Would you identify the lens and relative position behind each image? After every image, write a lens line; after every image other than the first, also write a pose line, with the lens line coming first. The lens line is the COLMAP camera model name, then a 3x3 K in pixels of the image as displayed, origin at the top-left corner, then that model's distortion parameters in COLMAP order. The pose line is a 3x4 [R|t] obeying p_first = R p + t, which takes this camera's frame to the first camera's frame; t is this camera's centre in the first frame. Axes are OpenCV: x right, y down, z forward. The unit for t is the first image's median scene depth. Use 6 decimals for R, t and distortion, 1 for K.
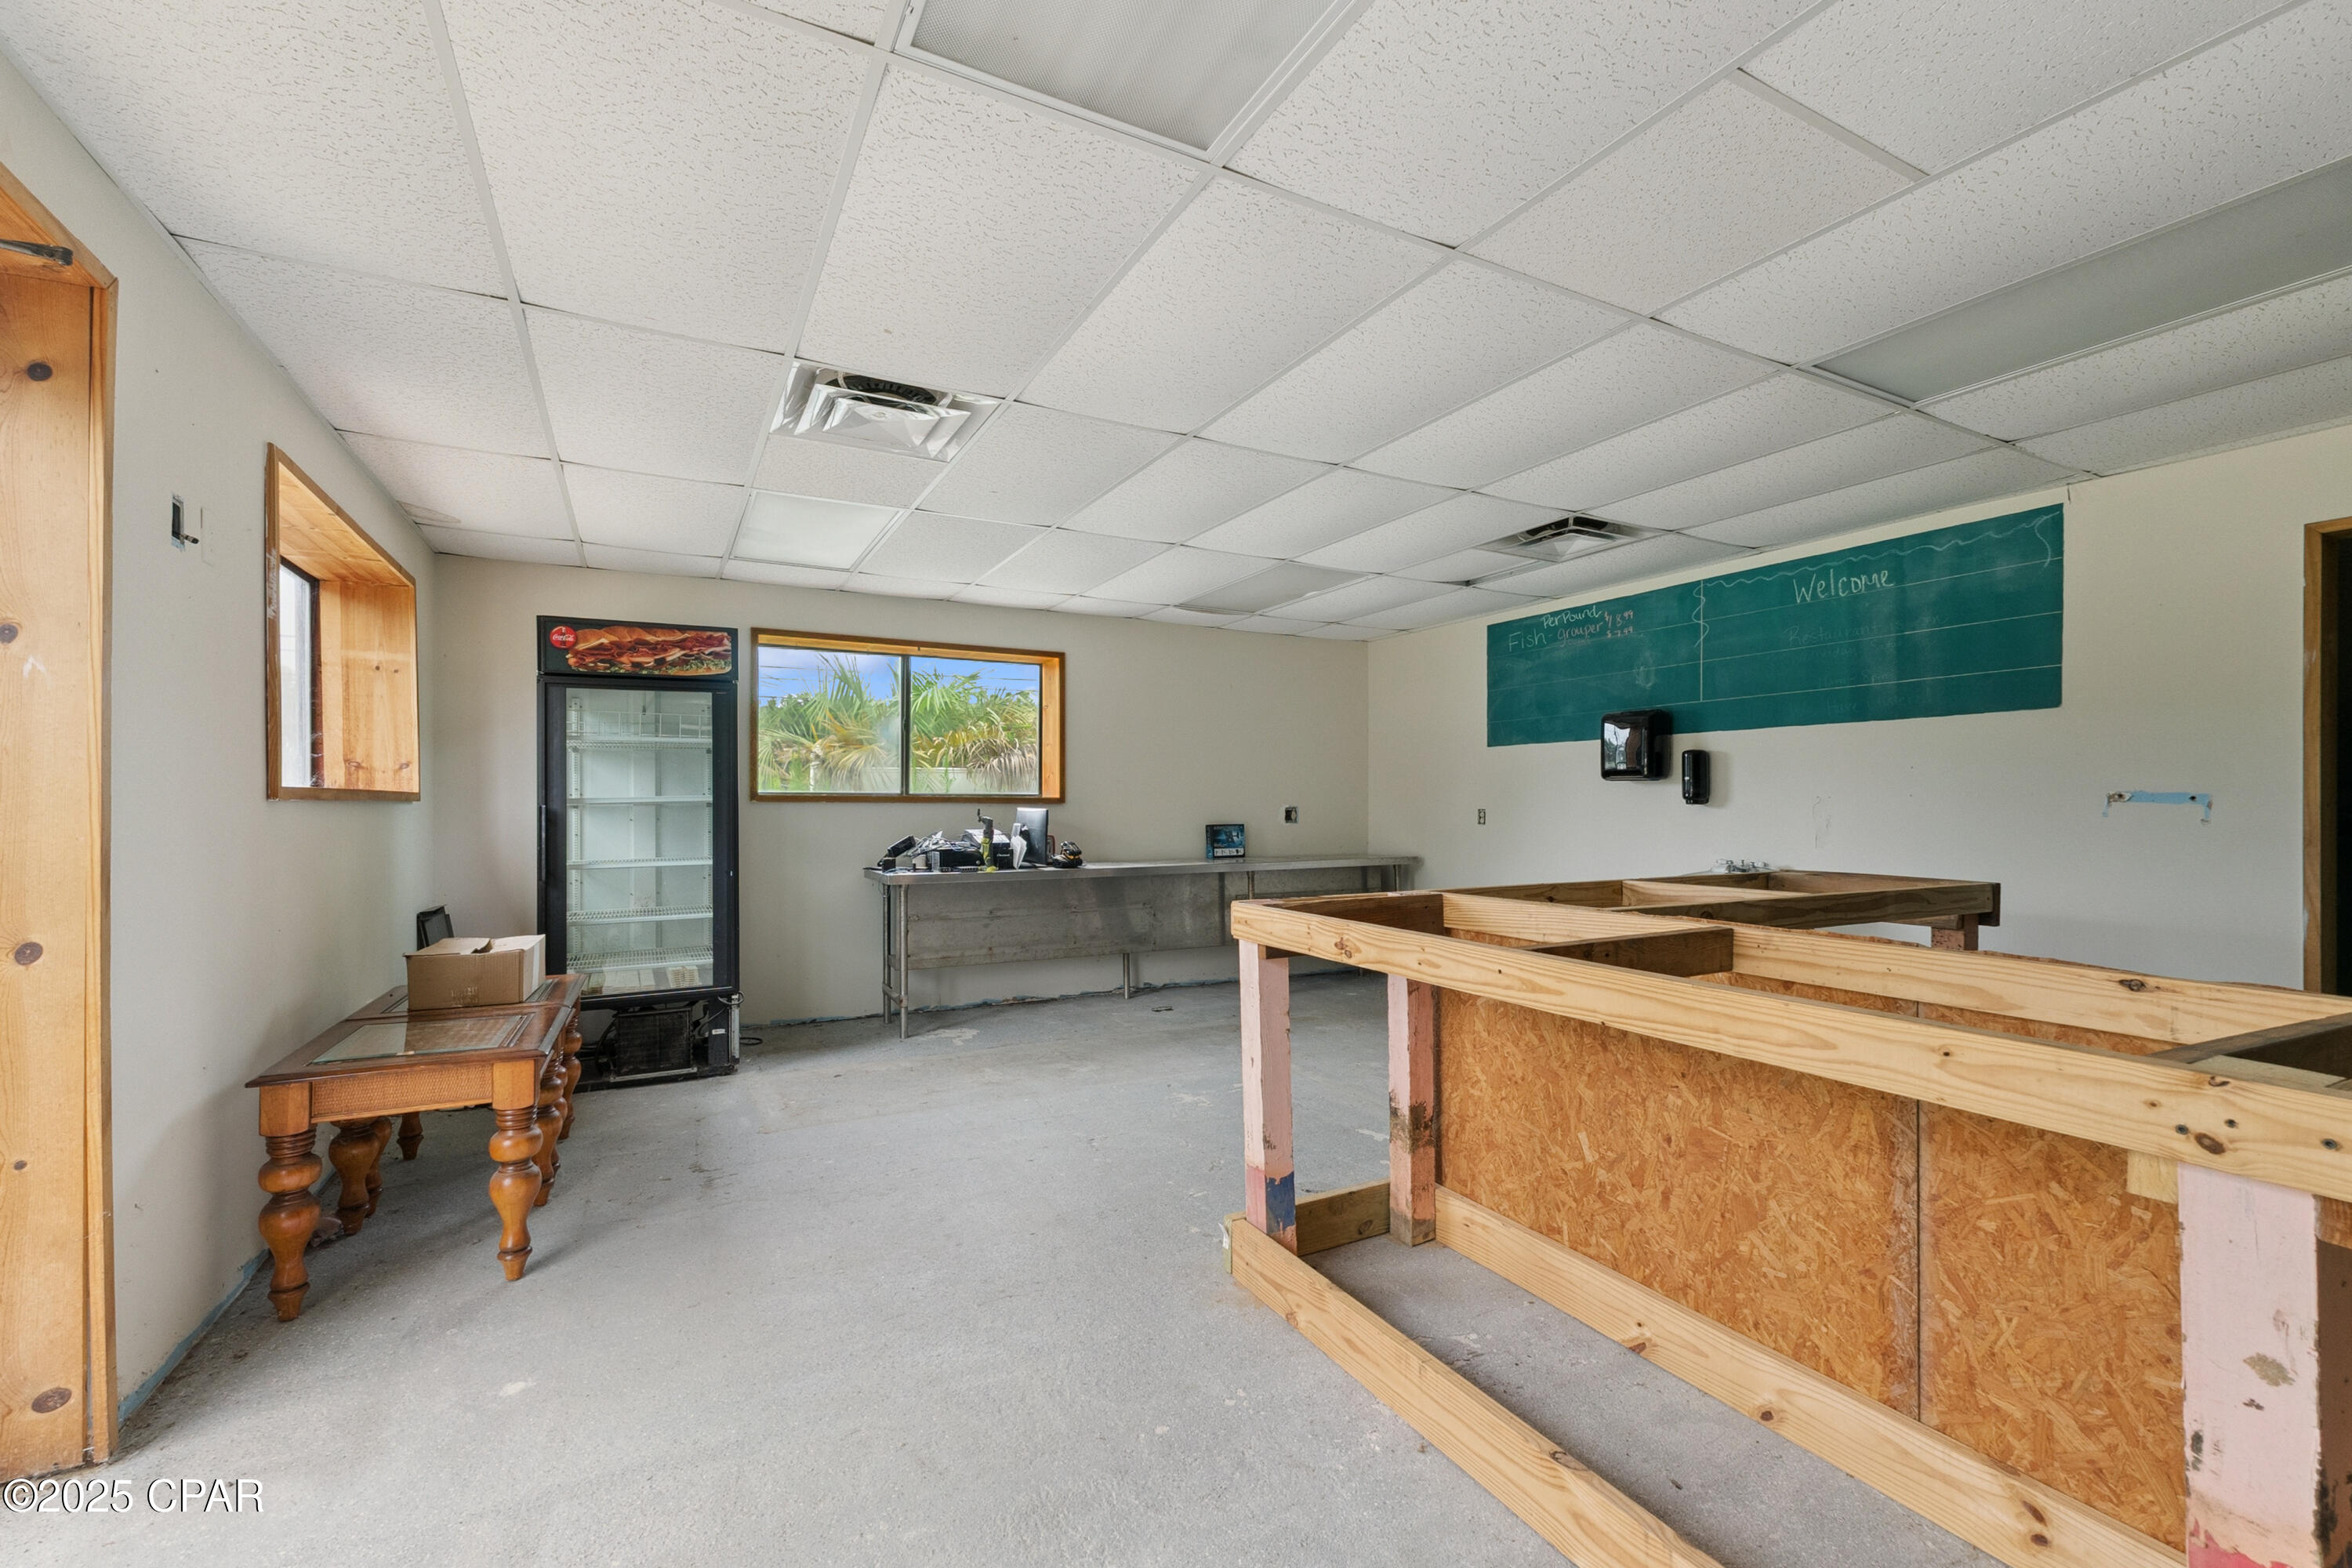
lens RADIAL K [[997.8, 0, 1178.5], [0, 997.8, 794.1], [0, 0, 1]] dist [0.009594, -0.001853]
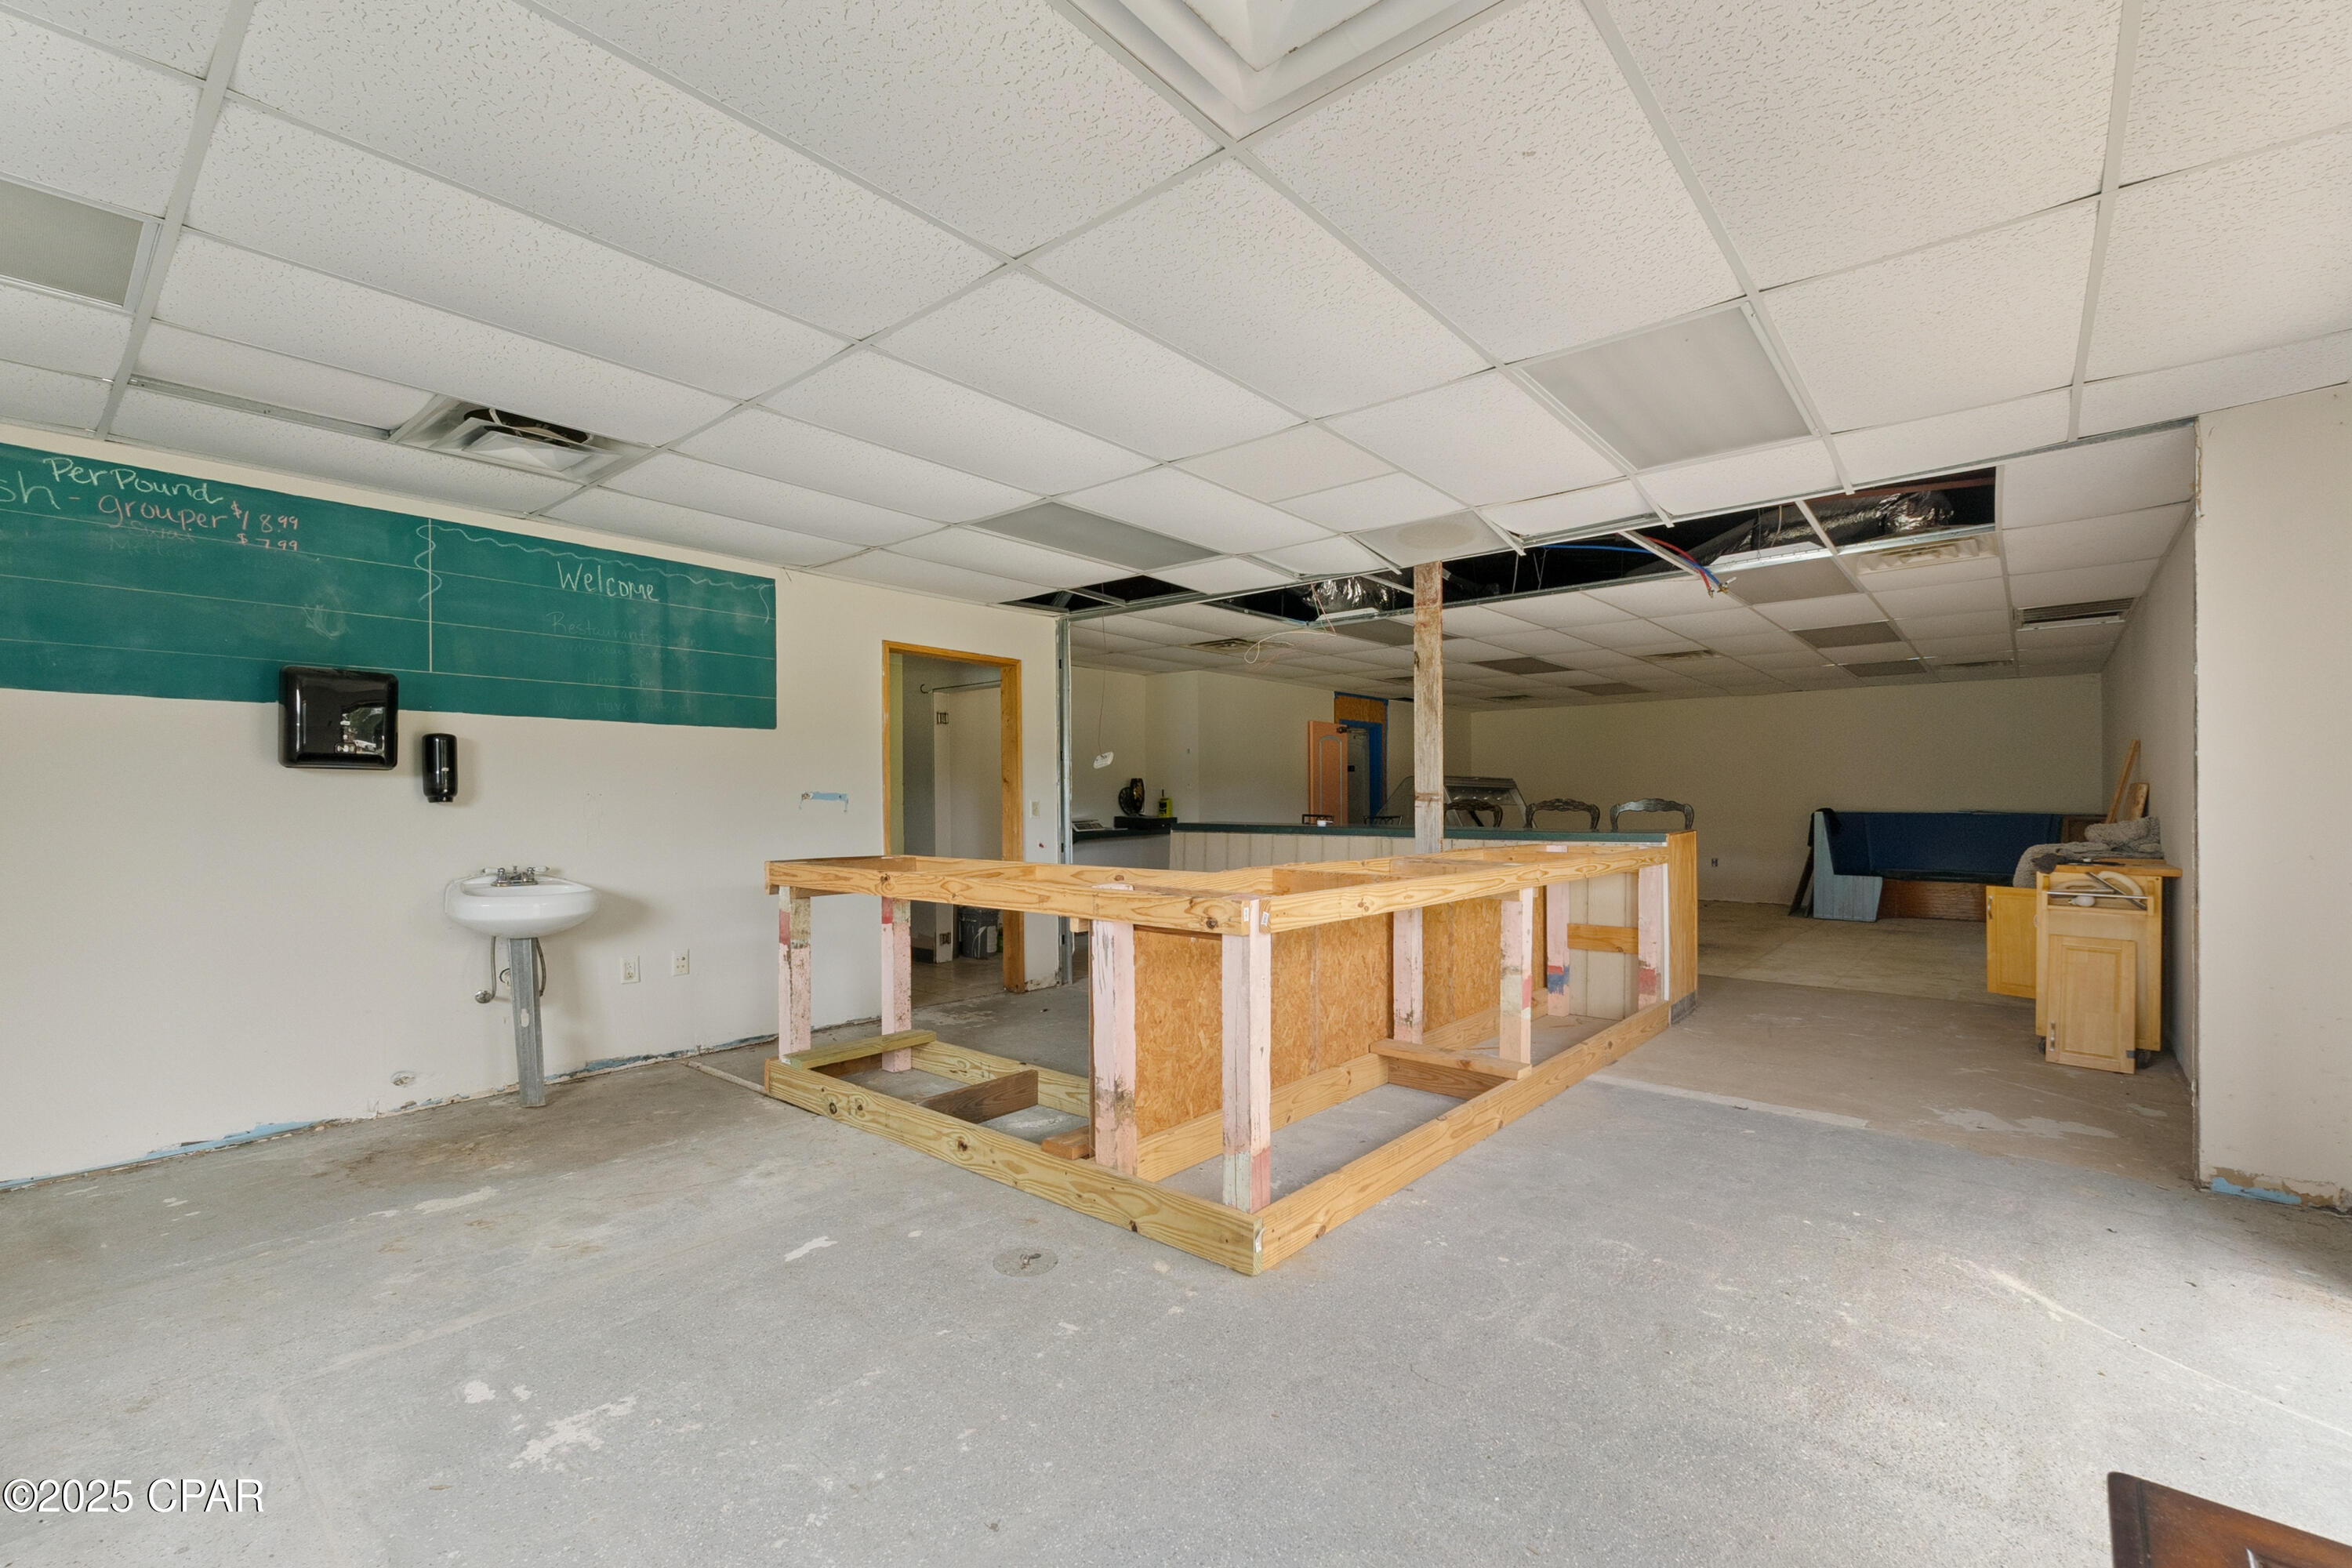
lens RADIAL K [[997.8, 0, 1176.1], [0, 997.8, 800.9], [0, 0, 1]] dist [0.009594, -0.001853]
pose [[-0.370317, -0.001340, 0.928904, -0.505028], [-0.006656, 0.999977, -0.001211, 0.007000], [-0.928882, -0.006631, -0.370317, 0.871373]]
